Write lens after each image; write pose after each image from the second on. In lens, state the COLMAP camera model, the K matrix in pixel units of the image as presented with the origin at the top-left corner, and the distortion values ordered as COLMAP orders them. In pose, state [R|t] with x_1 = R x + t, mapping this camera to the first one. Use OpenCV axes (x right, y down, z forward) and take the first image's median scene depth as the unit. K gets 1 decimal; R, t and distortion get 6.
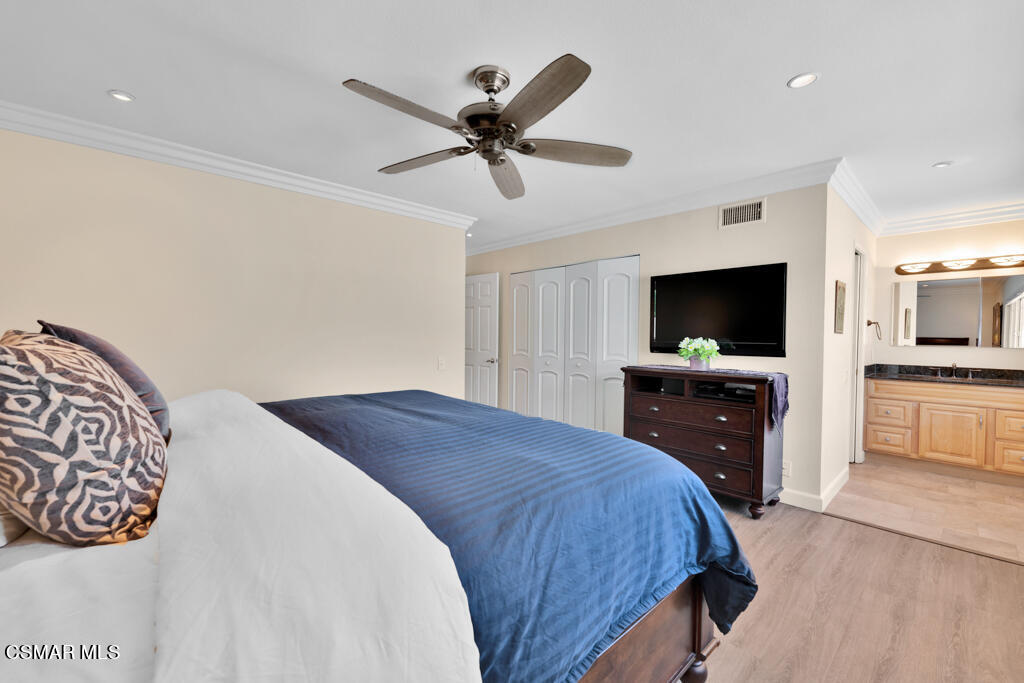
lens RADIAL K [[418.4, 0, 508.8], [0, 418.4, 343.5], [0, 0, 1]] dist [0.000847, 0.000041]
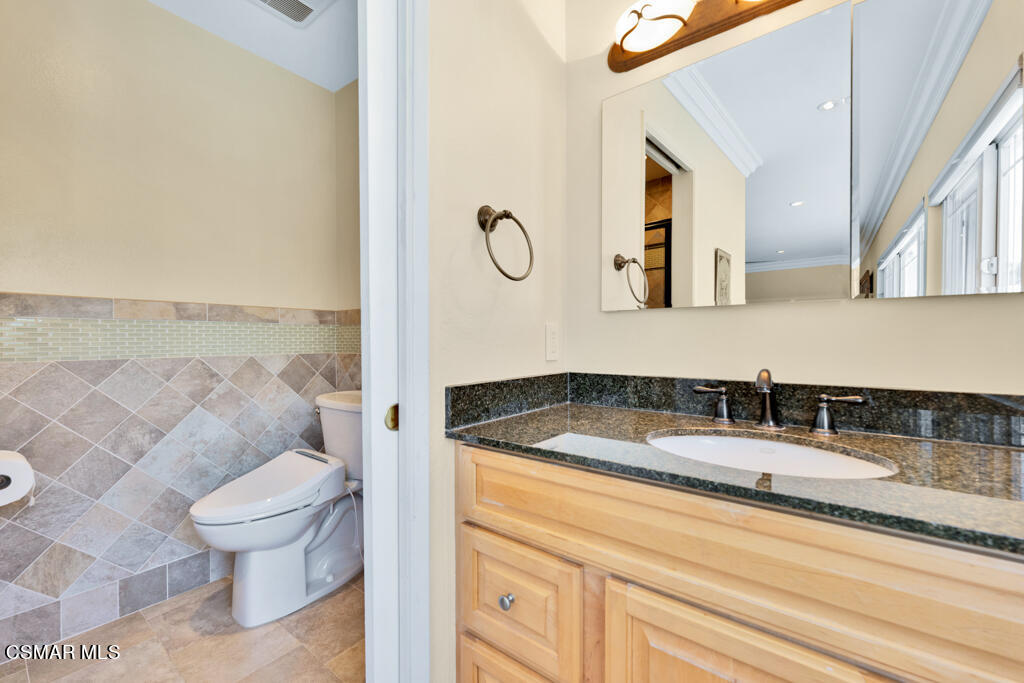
lens RADIAL K [[418.4, 0, 508.8], [0, 418.4, 343.5], [0, 0, 1]] dist [0.000847, 0.000041]
pose [[0.985495, -0.014261, 0.169101, 0.872502], [0.016388, 0.999803, -0.011186, 0.033299], [-0.168909, 0.013795, 0.985535, 0.783768]]
